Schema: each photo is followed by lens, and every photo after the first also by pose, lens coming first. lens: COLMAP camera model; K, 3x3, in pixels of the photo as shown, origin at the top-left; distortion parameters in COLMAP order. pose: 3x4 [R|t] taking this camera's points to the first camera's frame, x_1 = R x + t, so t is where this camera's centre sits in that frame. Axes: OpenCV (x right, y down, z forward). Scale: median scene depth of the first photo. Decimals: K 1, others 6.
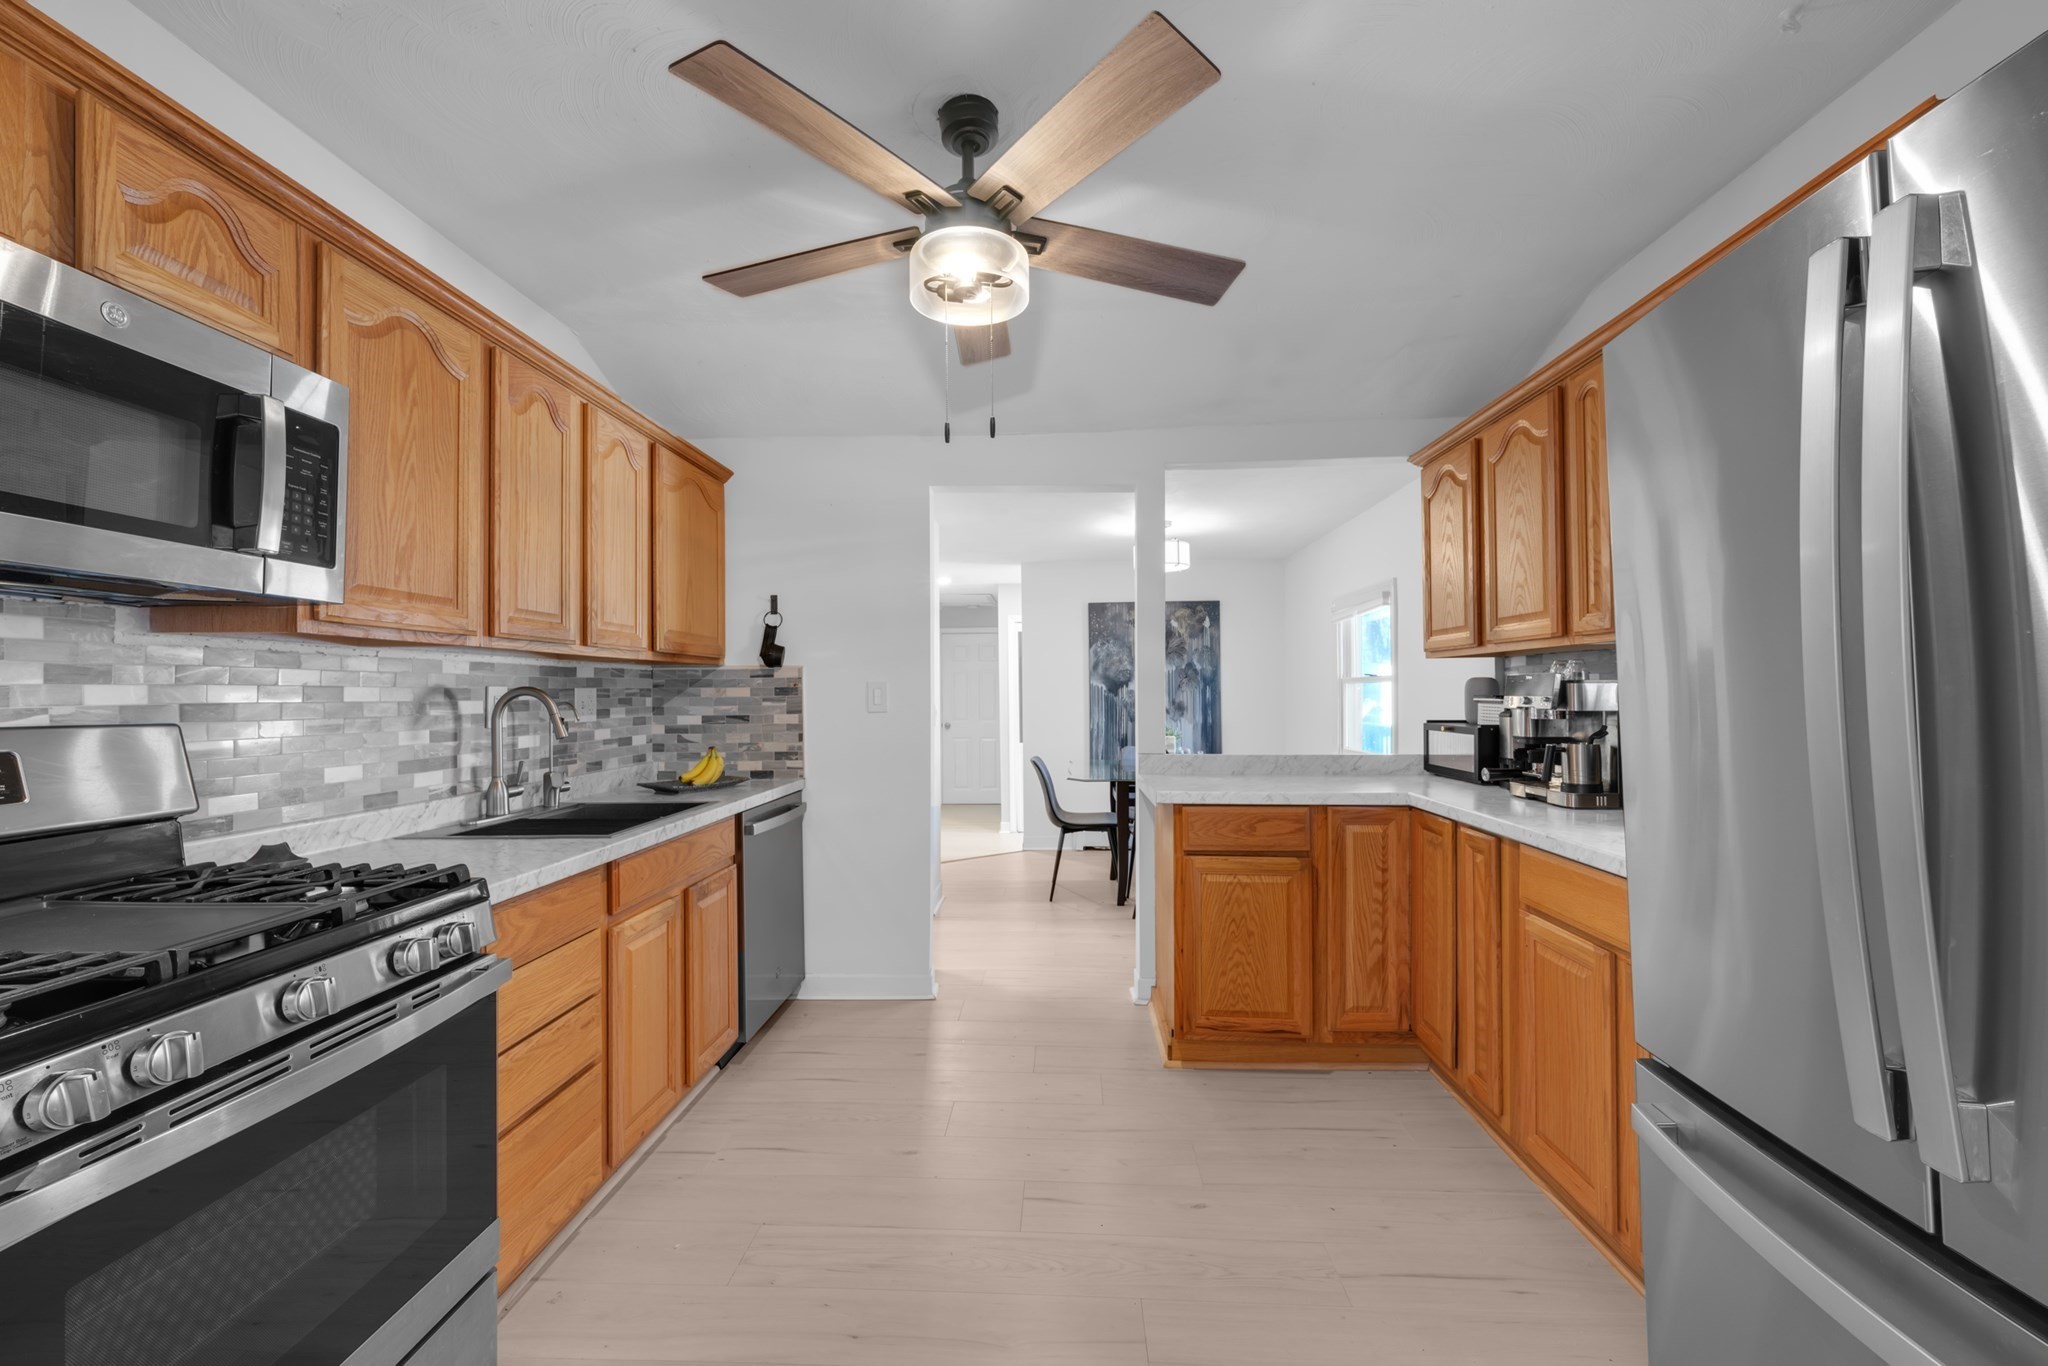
lens RADIAL K [[825.3, 0, 1028.3], [0, 825.3, 669.8], [0, 0, 1]] dist [0.004246, -0.000100]
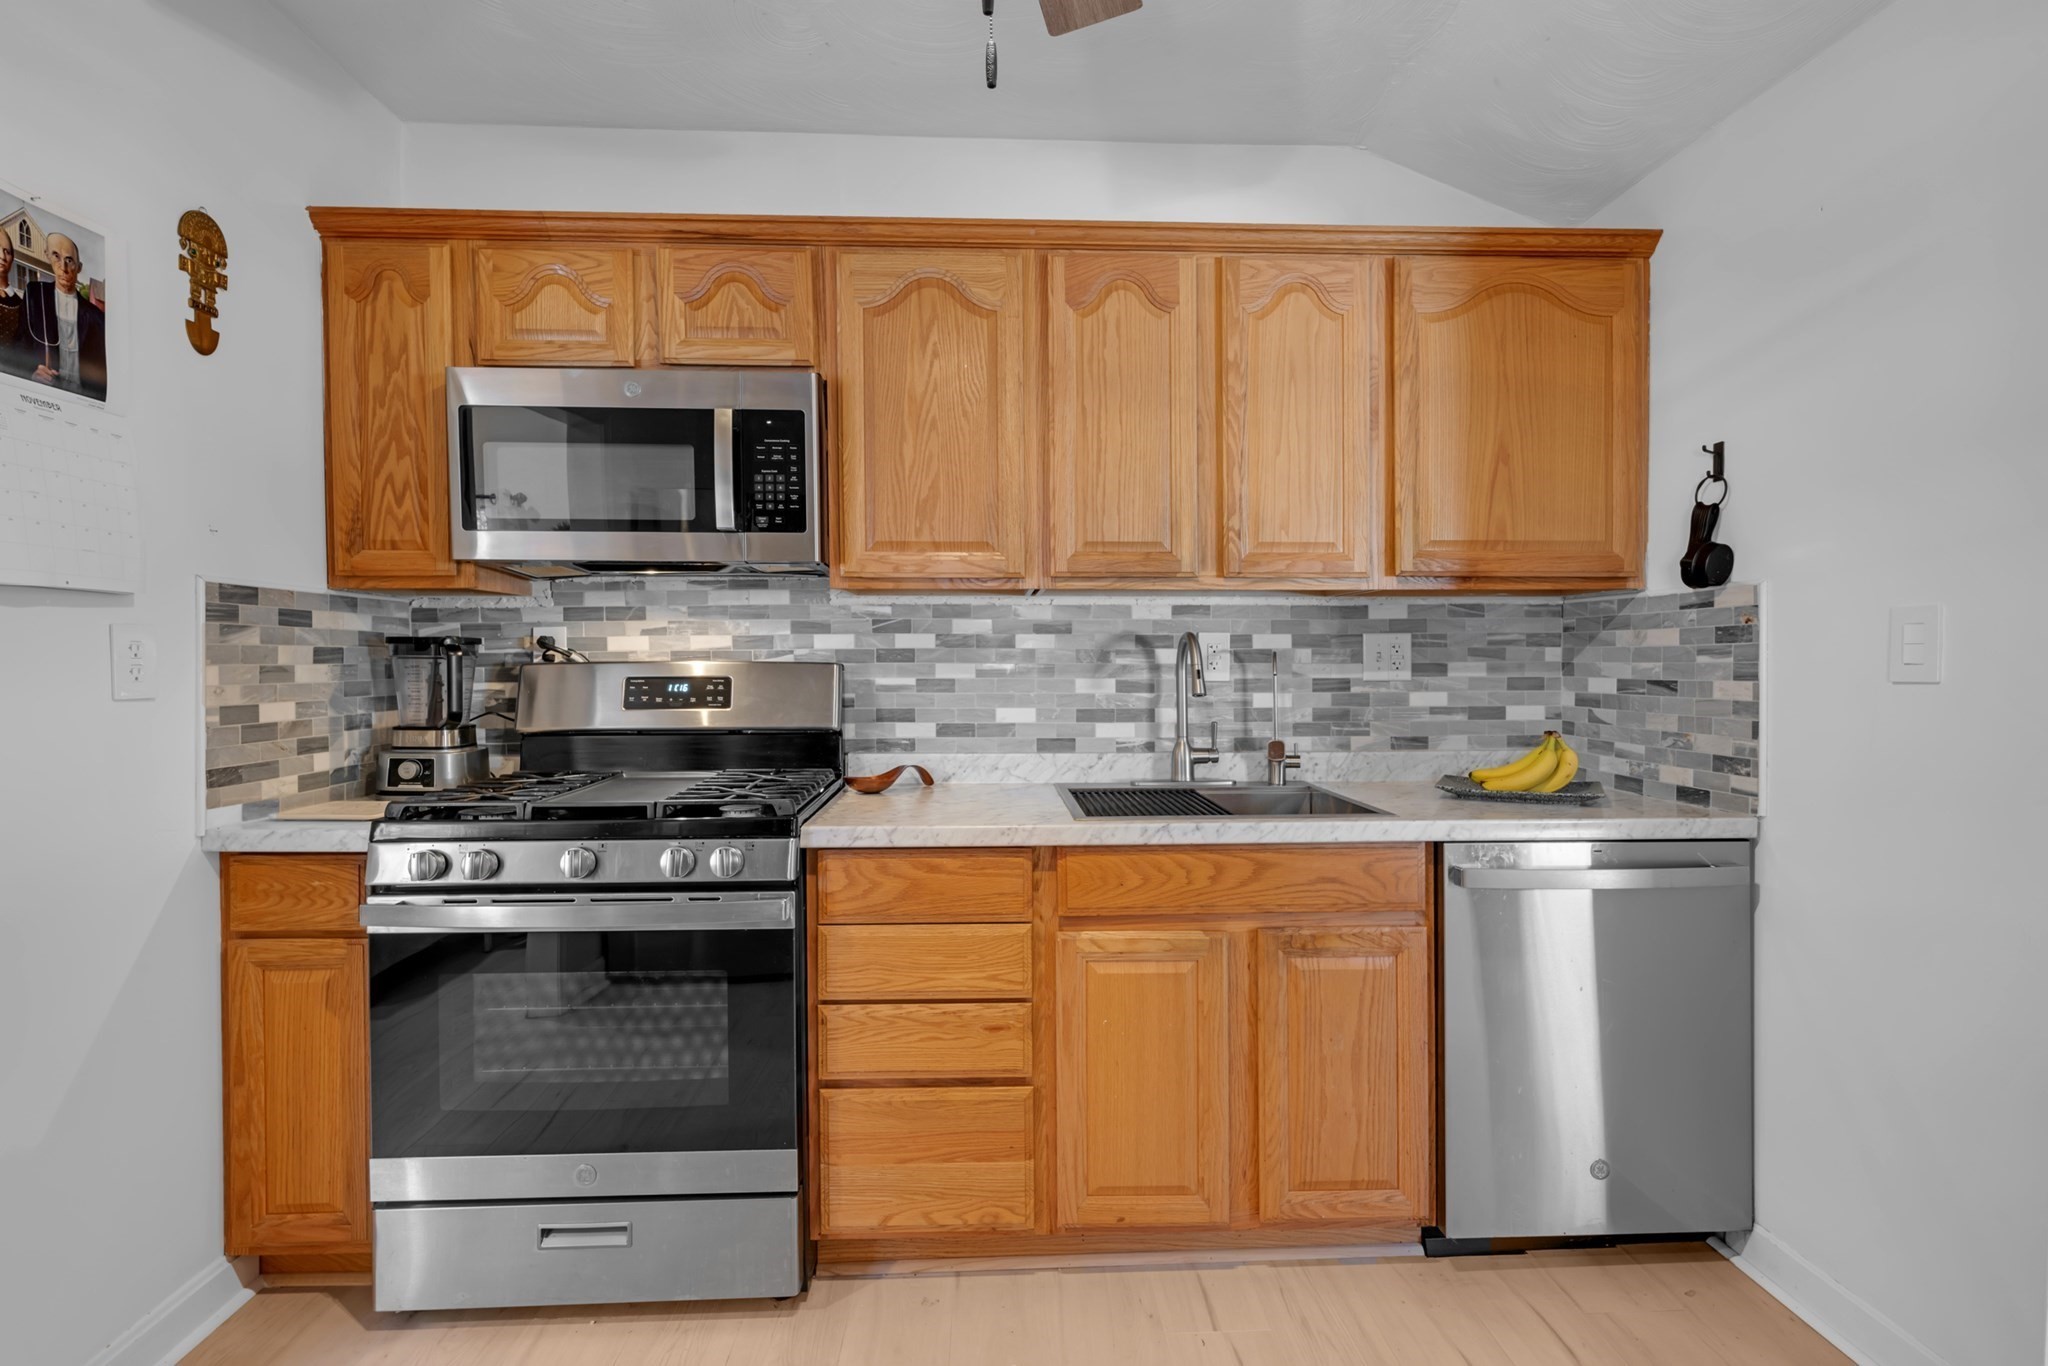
lens RADIAL K [[955.2, 0, 1022.7], [0, 955.2, 669.5], [0, 0, 1]] dist [0.001620, -0.000632]
pose [[0.077477, 0.019371, -0.996806, 0.283904], [0.027745, 0.999382, 0.021578, 0.027076], [0.996608, -0.029328, 0.076891, 0.627855]]
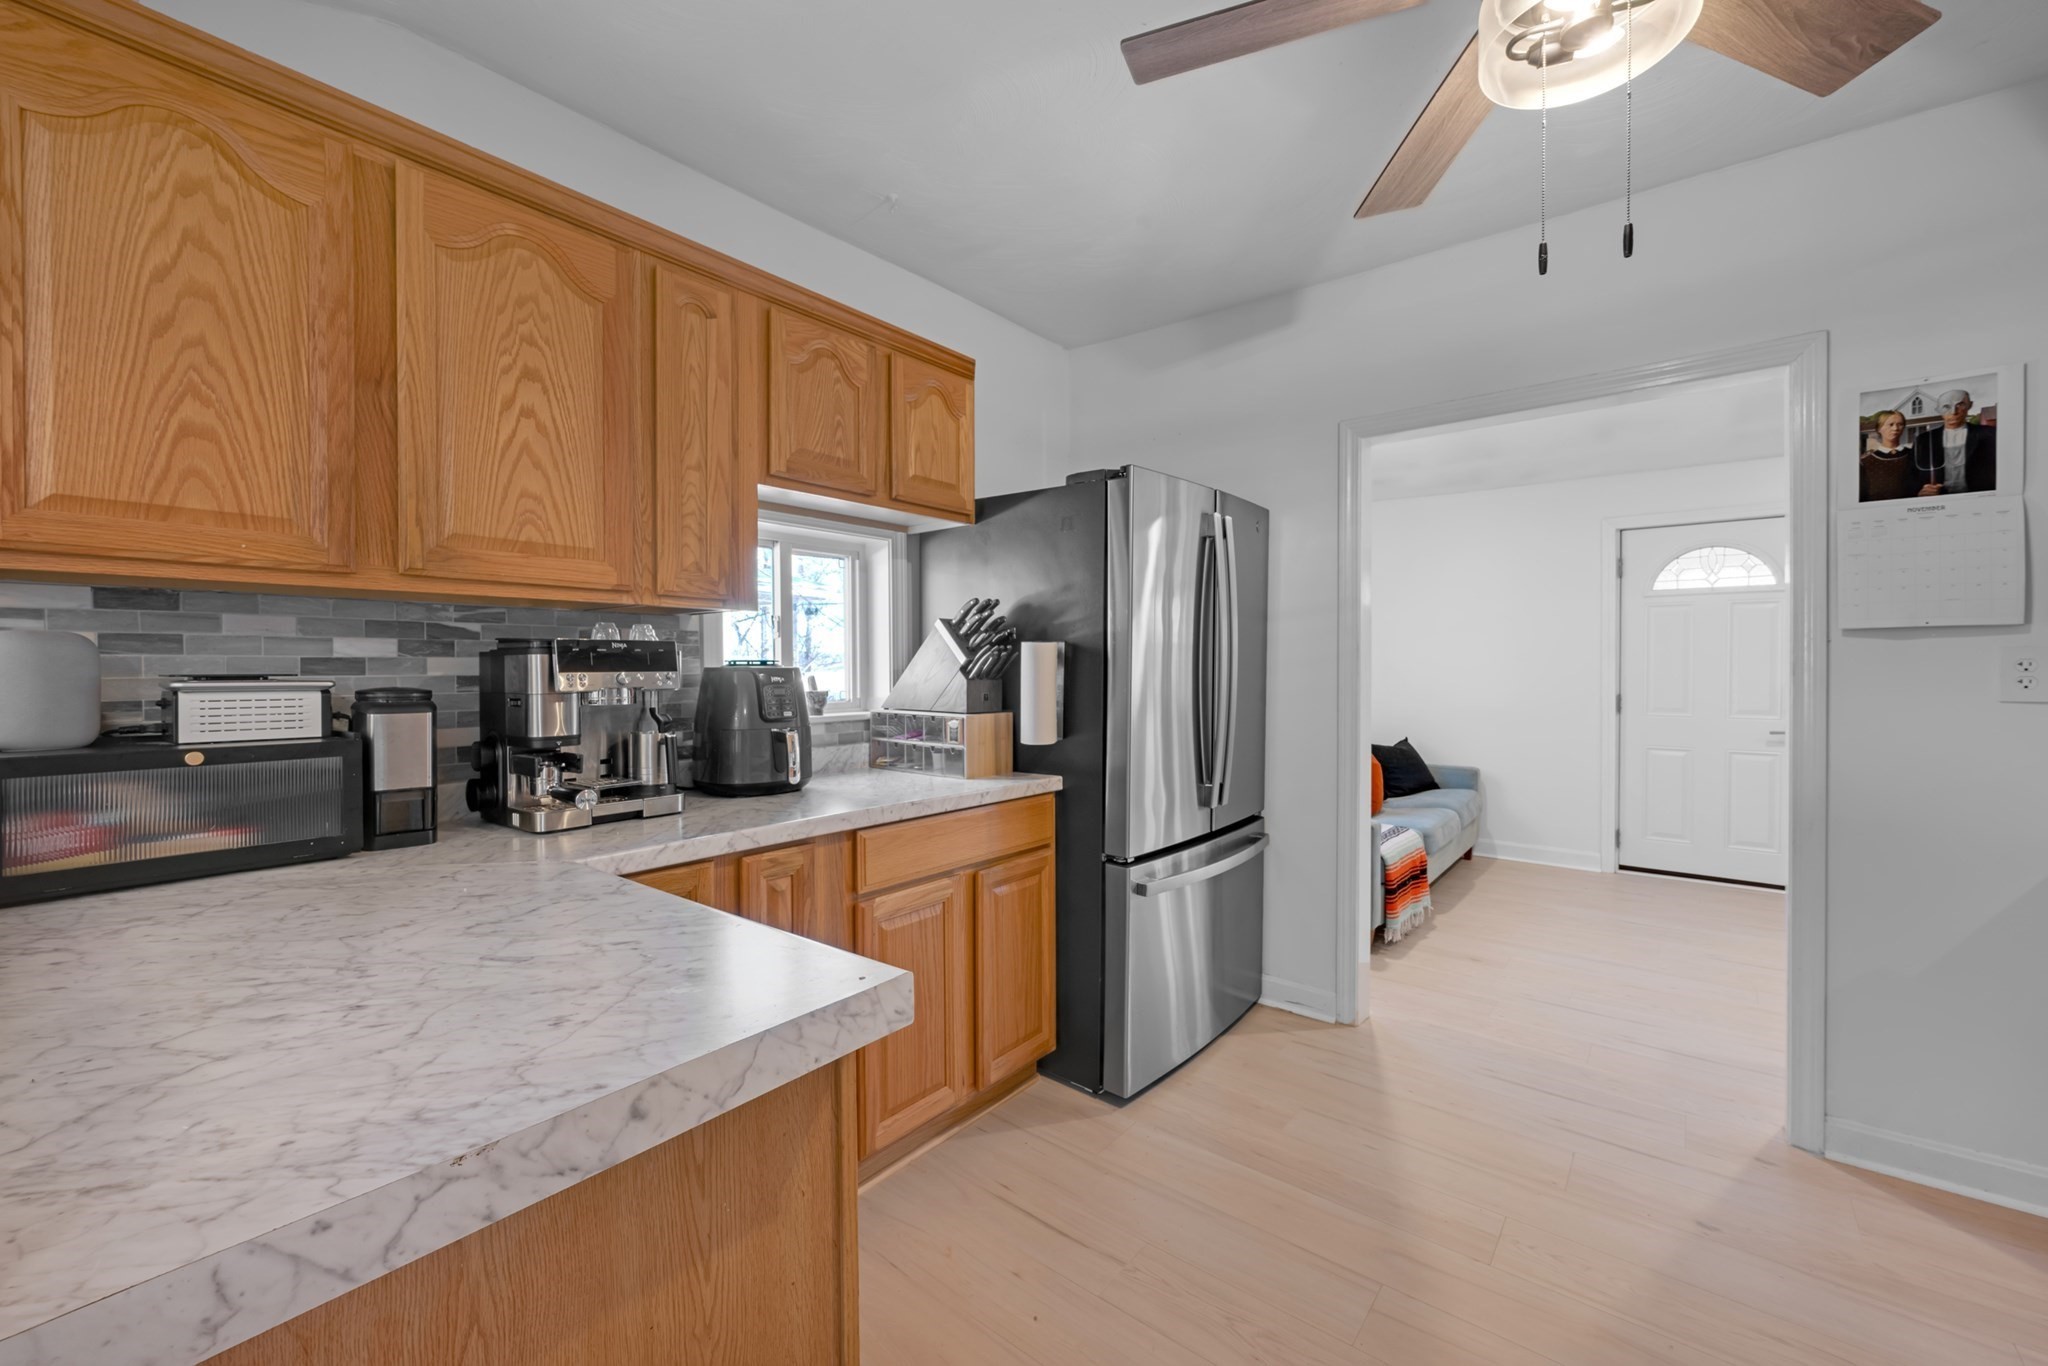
lens RADIAL K [[810.5, 0, 1015.7], [0, 810.5, 674.4], [0, 0, 1]] dist [-0.000115, 0.000341]
pose [[-0.800353, 0.003566, 0.599519, -0.064570], [-0.008158, 0.999825, -0.016838, 0.037612], [-0.599474, -0.018367, -0.800184, 1.146904]]
